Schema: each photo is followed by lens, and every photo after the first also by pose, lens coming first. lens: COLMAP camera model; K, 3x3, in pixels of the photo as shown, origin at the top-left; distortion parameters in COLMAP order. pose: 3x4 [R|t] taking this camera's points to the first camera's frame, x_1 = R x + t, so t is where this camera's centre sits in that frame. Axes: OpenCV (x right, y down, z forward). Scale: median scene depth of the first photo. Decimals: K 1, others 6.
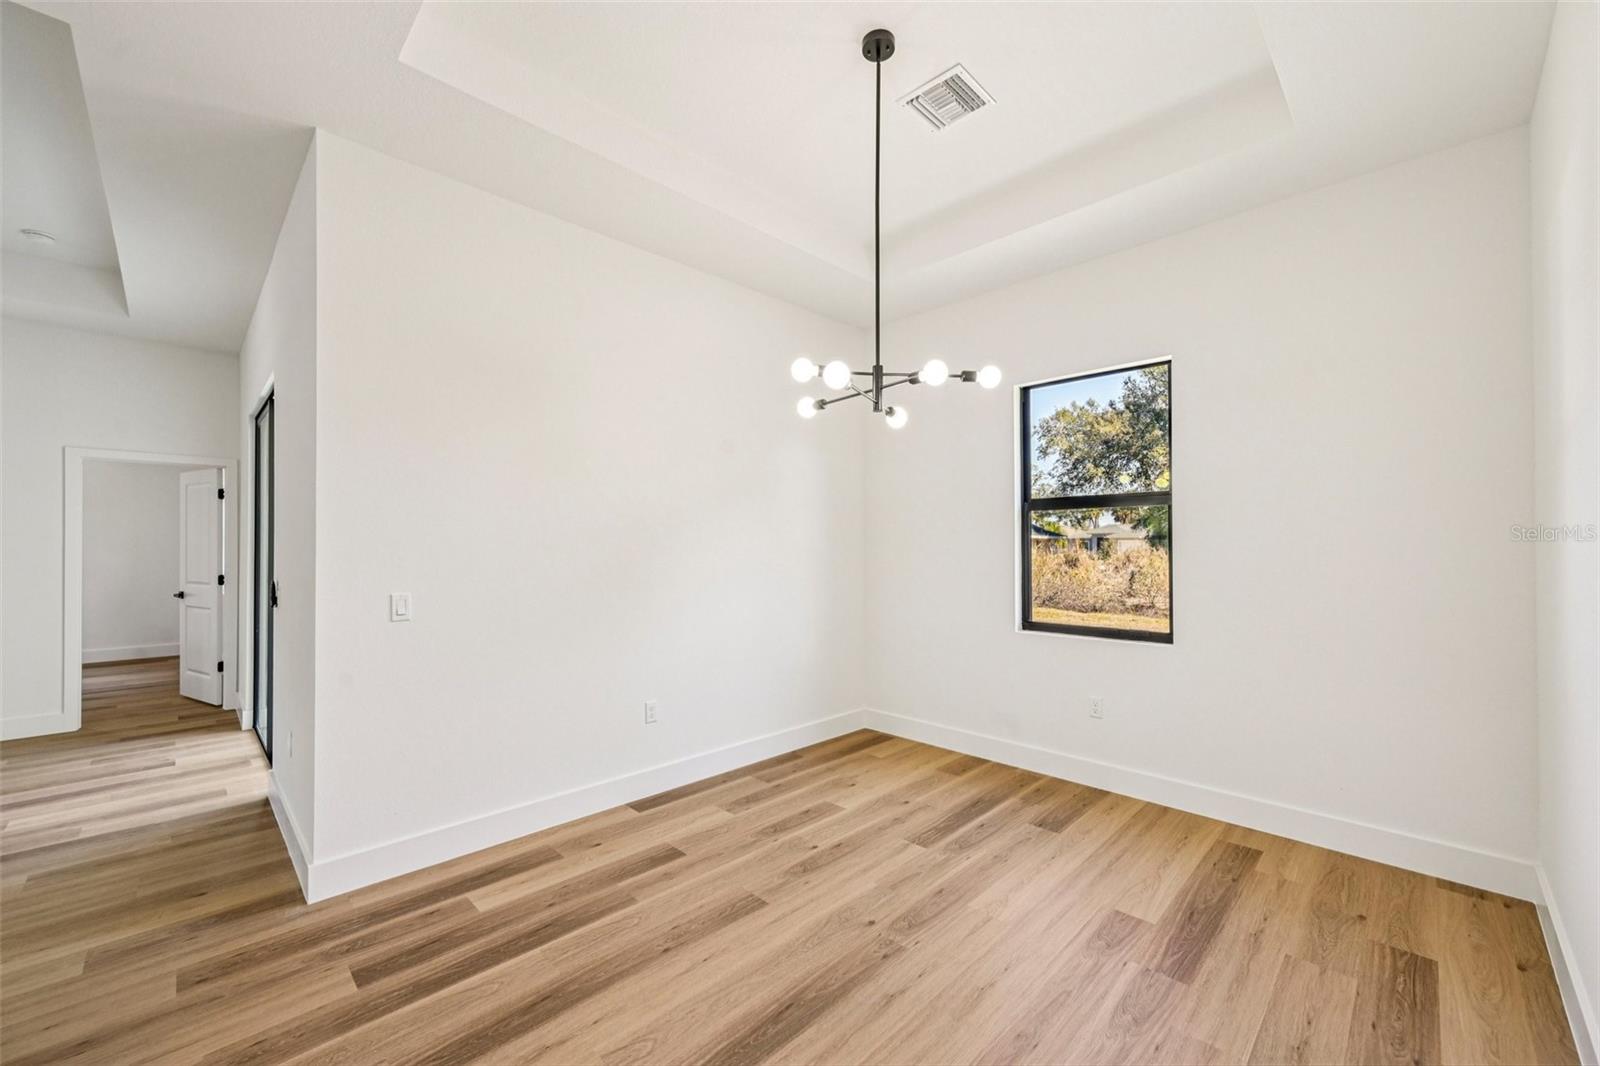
lens RADIAL K [[630.1, 0, 804.5], [0, 630.1, 545.7], [0, 0, 1]] dist [-0.002275, -0.000028]
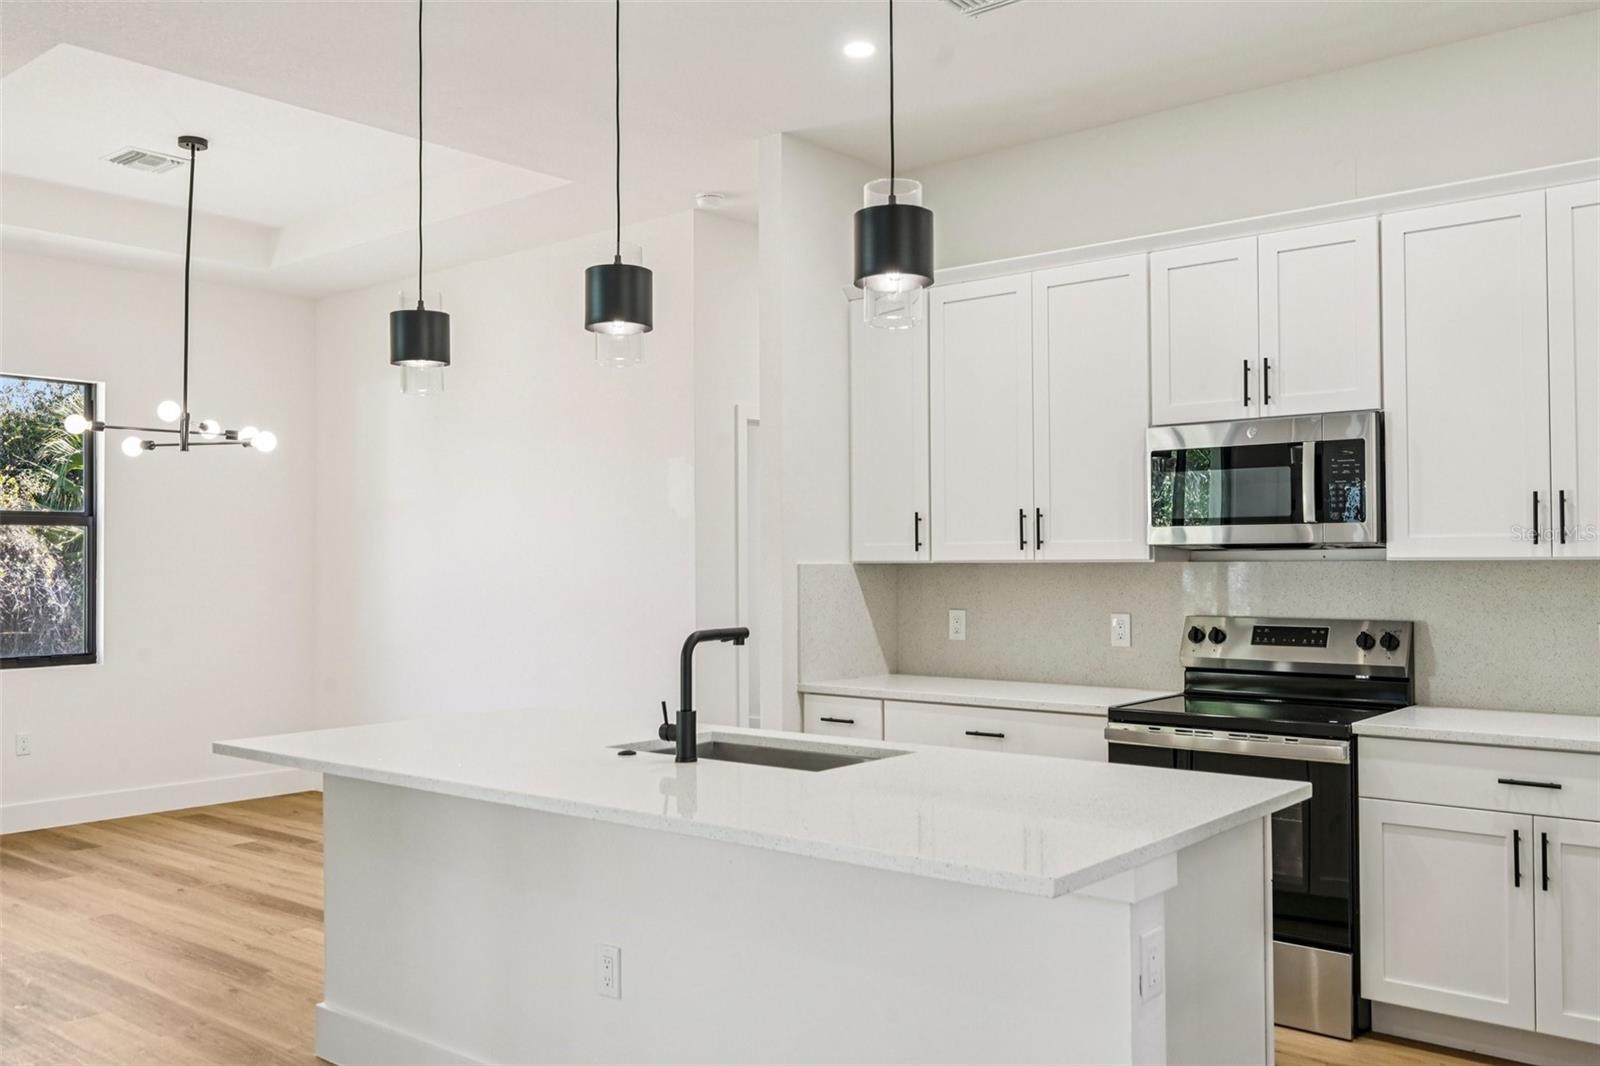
lens RADIAL K [[1362.9, 0, 804.7], [0, 1362.9, 545.5], [0, 0, 1]] dist [-0.024626, 0.043031]
pose [[-0.092846, 0.014952, 0.995568, -1.752395], [0.004296, 0.999884, -0.014616, 0.003010], [-0.995671, 0.002920, -0.092899, 0.056194]]
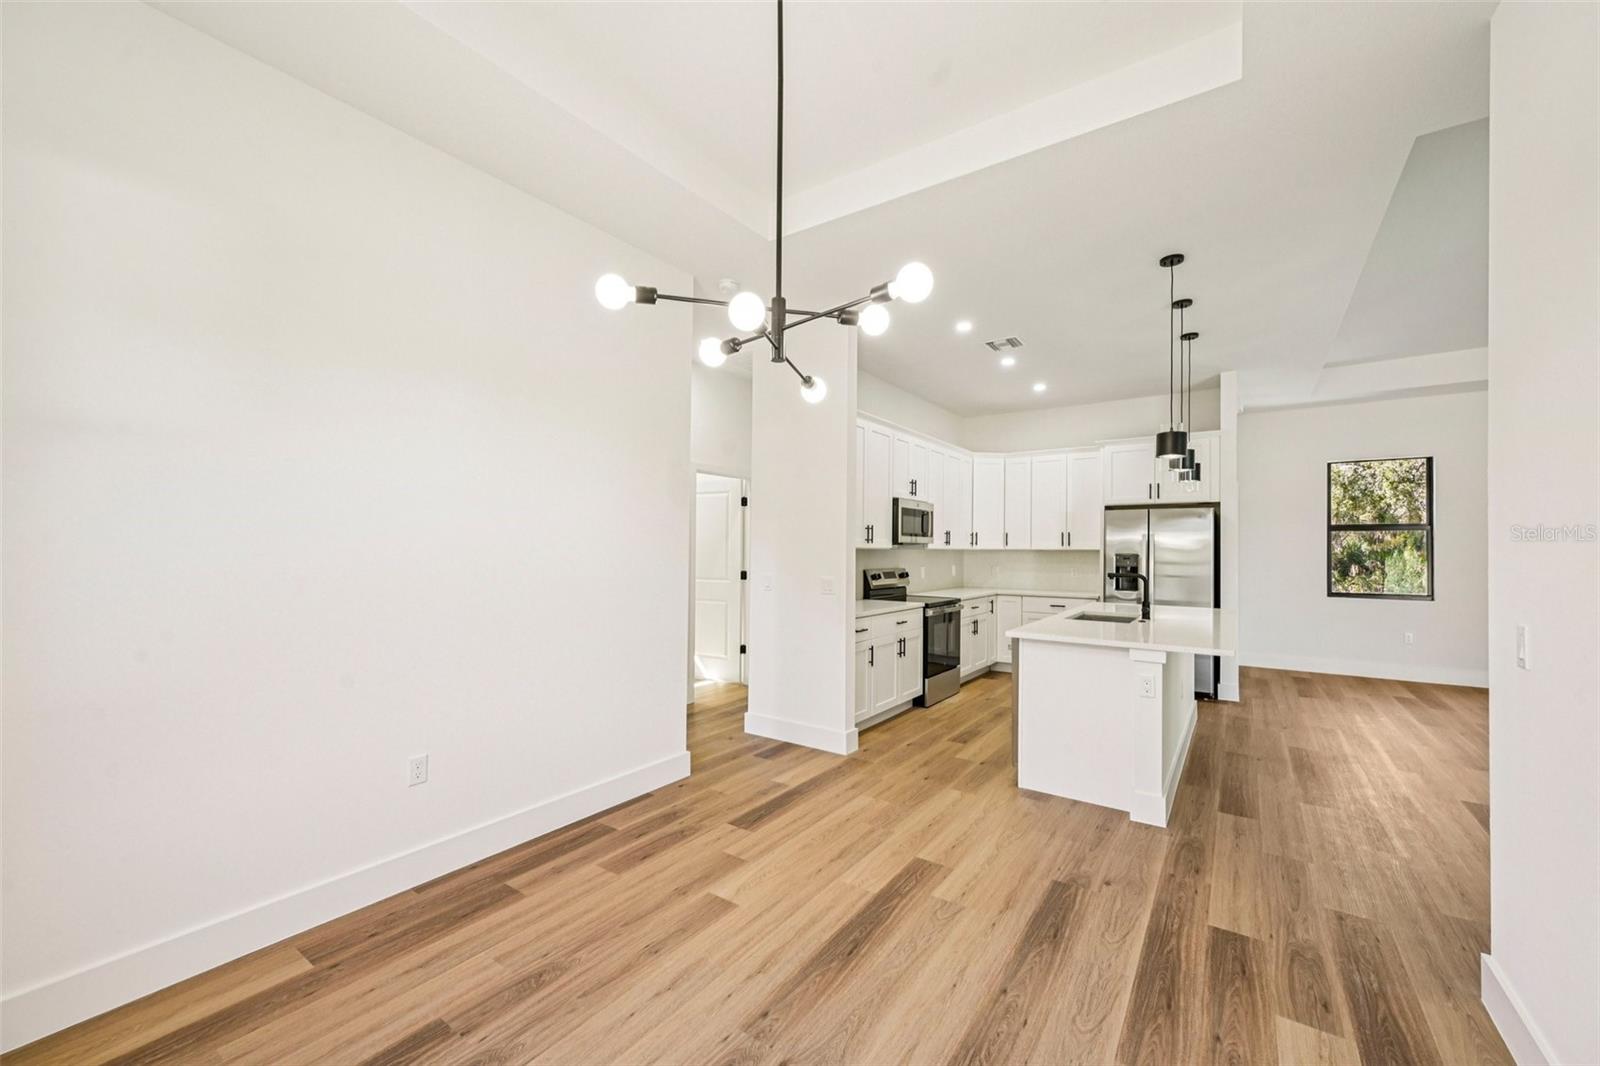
lens RADIAL K [[630.1, 0, 802.7], [0, 630.1, 545.0], [0, 0, 1]] dist [-0.002275, -0.000028]
pose [[-0.984450, -0.007555, -0.175504, 0.151221], [-0.006636, 0.999961, -0.005818, 0.002105], [0.175541, -0.004563, -0.984462, 1.202374]]
